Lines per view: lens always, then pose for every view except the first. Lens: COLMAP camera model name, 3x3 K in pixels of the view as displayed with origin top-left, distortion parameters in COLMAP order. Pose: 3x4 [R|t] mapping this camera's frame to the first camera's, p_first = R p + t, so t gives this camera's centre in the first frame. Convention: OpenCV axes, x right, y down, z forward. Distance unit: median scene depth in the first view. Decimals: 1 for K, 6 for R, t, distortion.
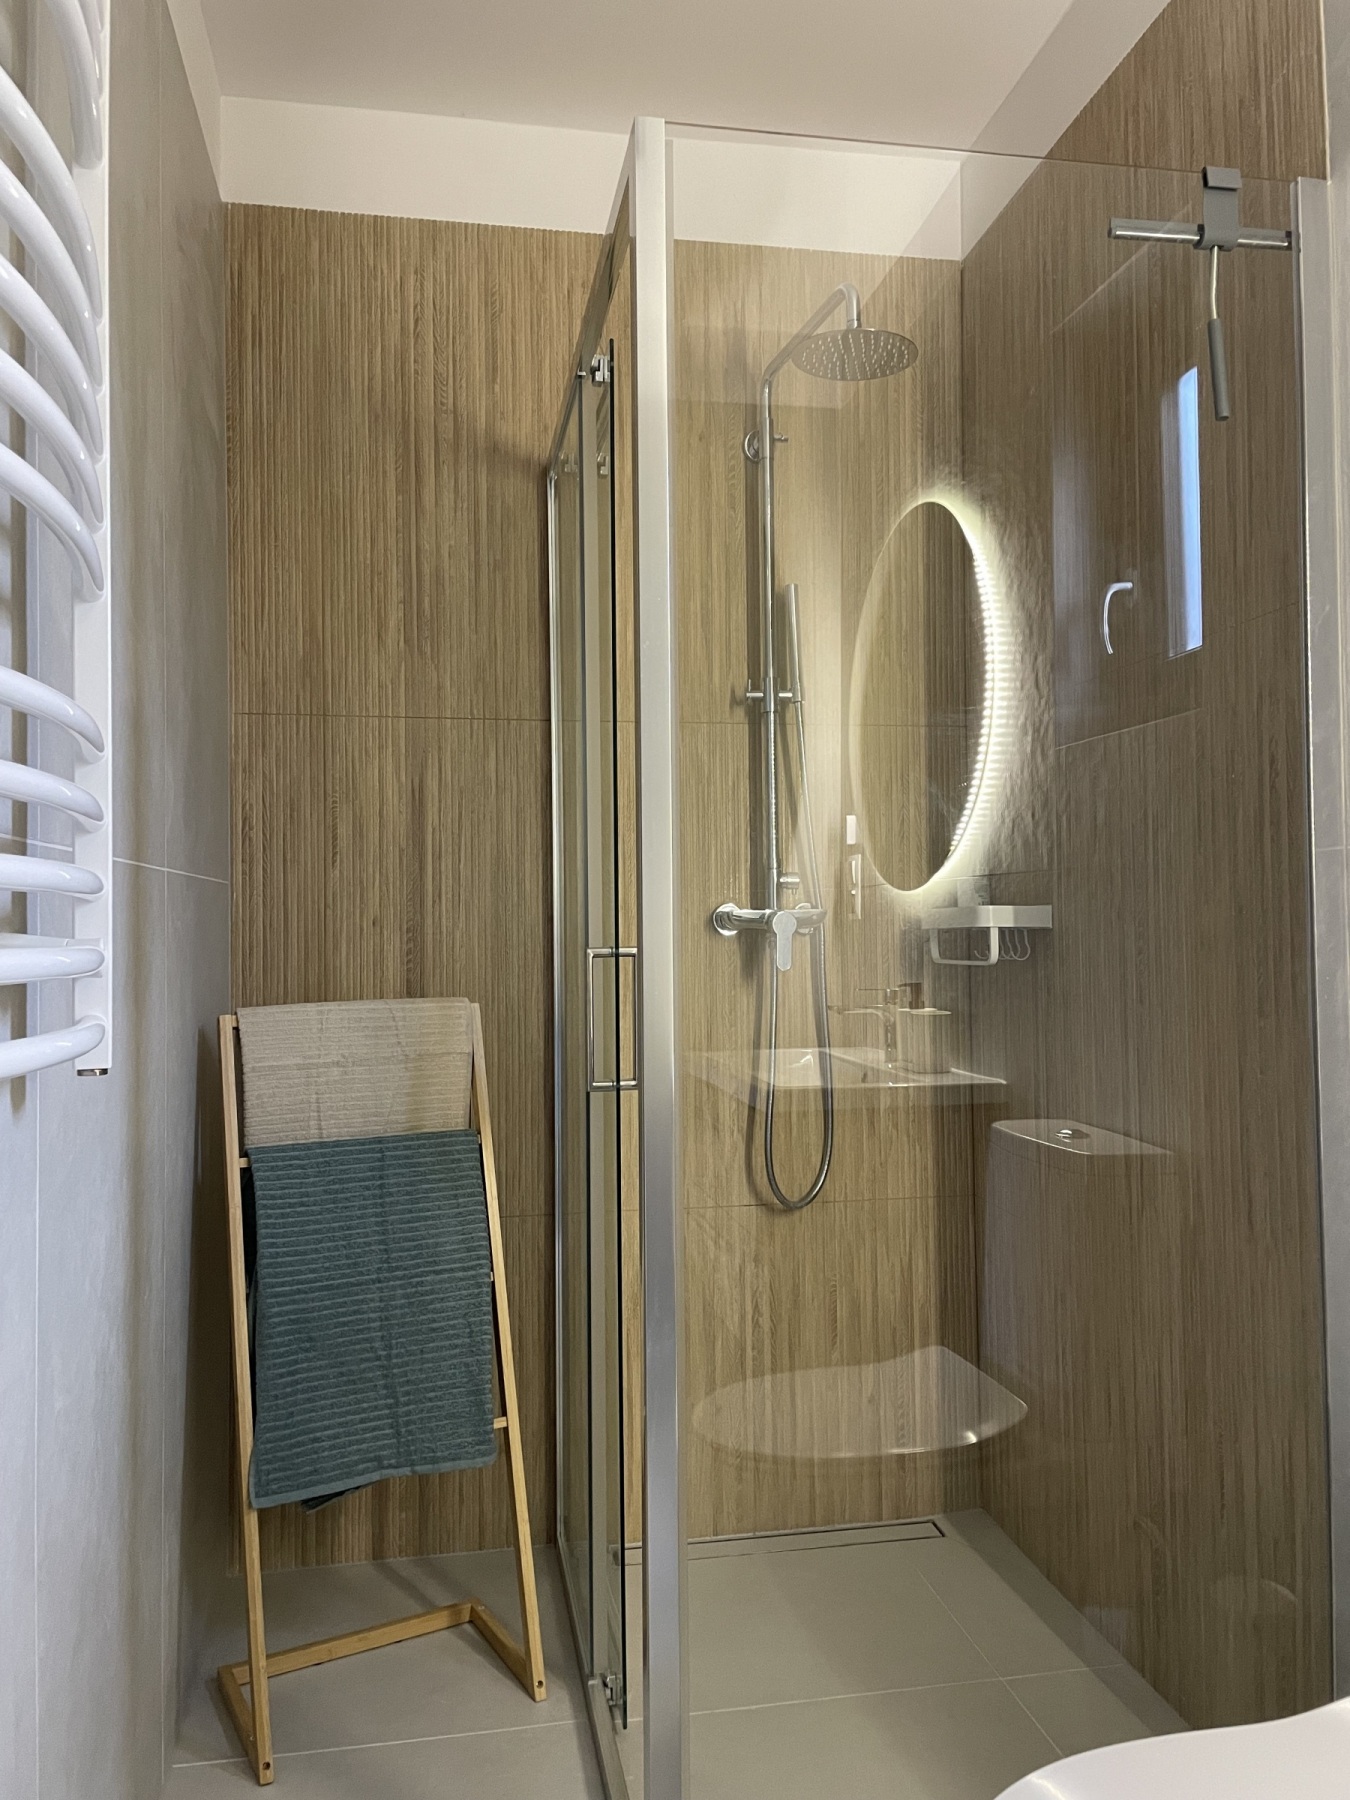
lens RADIAL K [[1357.3, 0, 686.3], [0, 1357.3, 889.9], [0, 0, 1]] dist [0.088805, -0.112648]
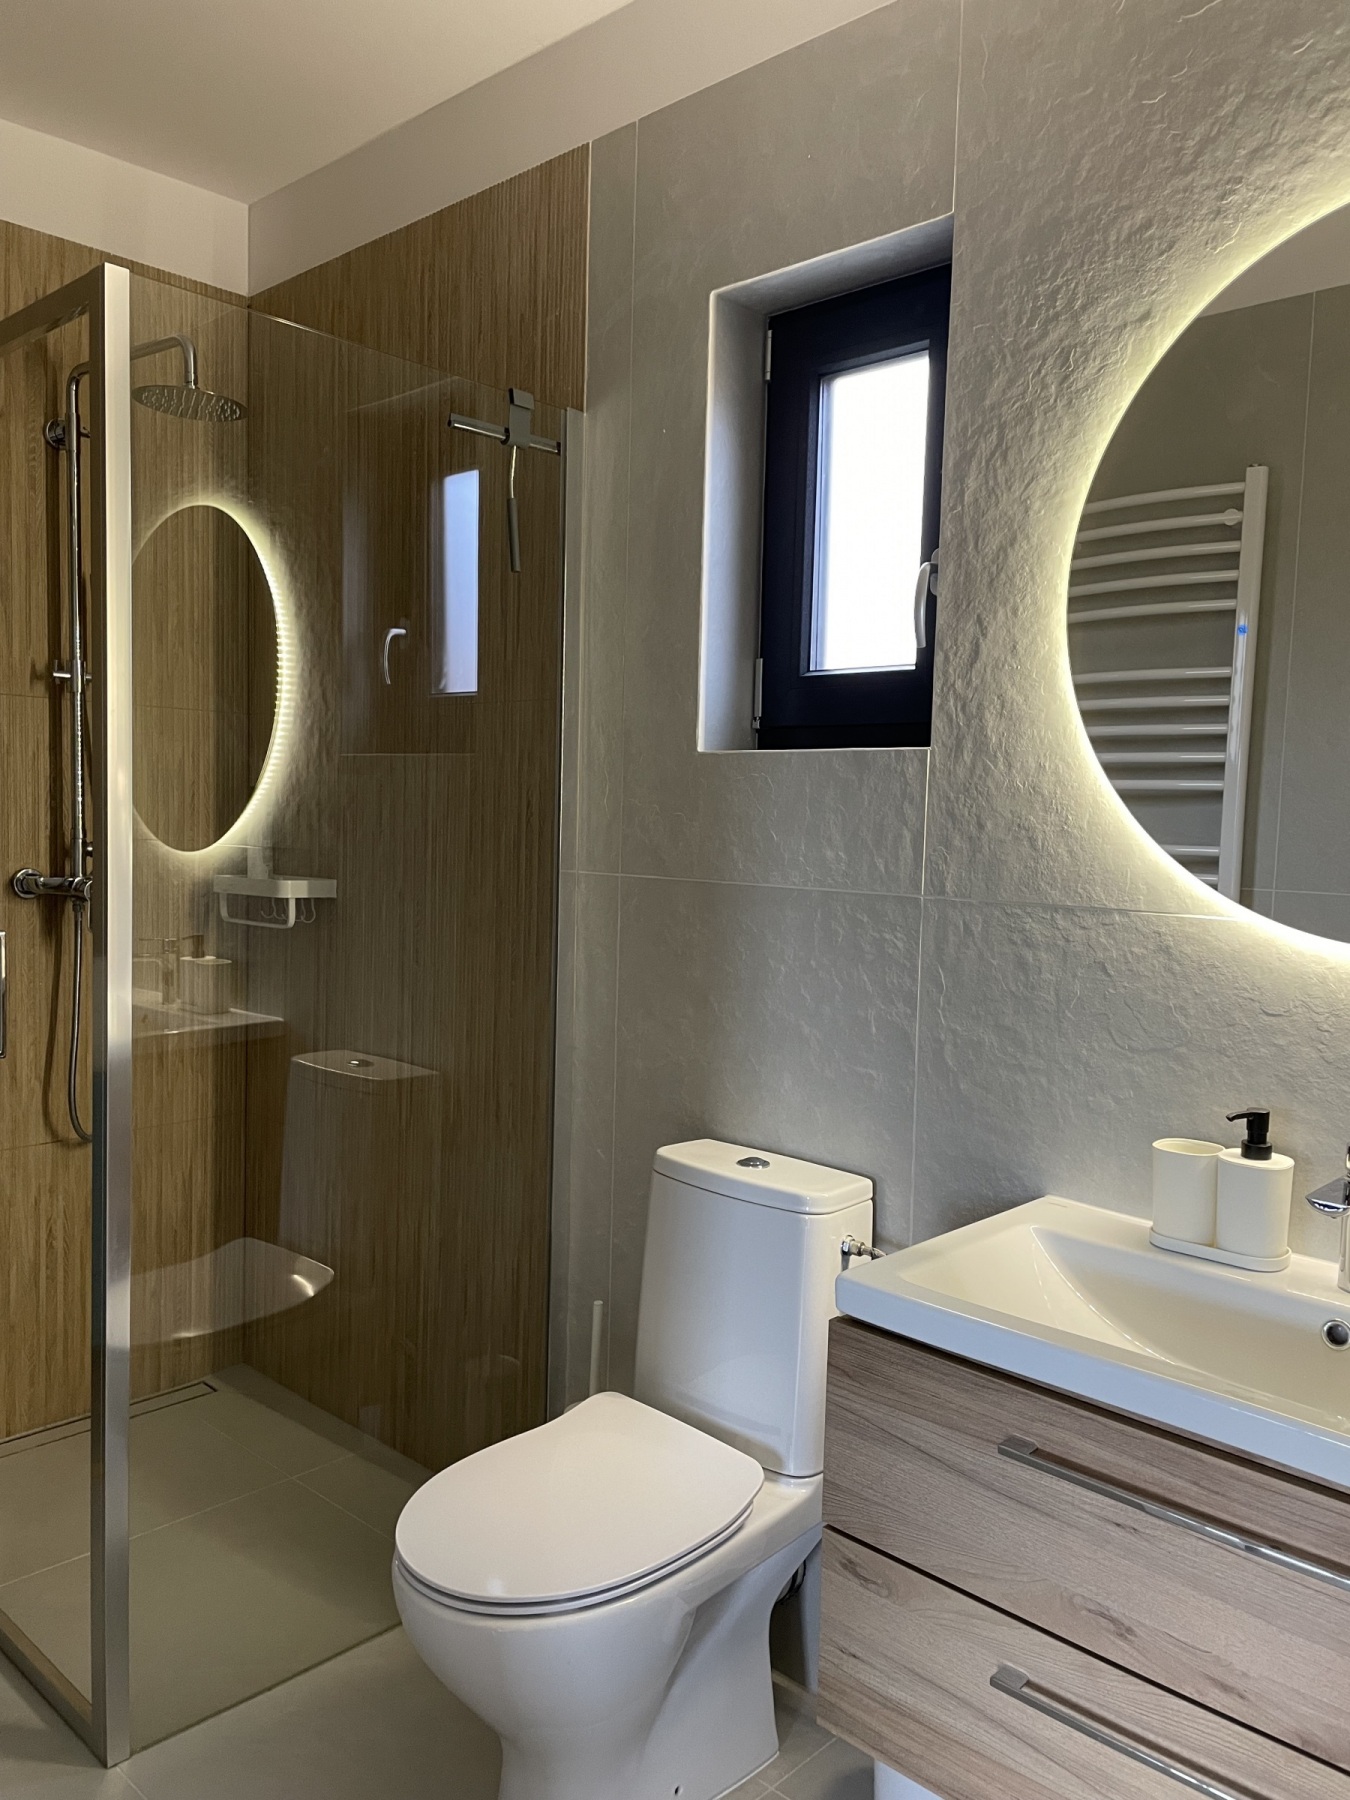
lens RADIAL K [[1357.3, 0, 675.5], [0, 1357.3, 904.5], [0, 0, 1]] dist [0.088805, -0.112648]
pose [[0.806883, -0.005540, 0.590685, -0.209843], [-0.051918, 0.995421, 0.080257, -0.079202], [-0.588425, -0.095425, 0.802901, -0.178649]]
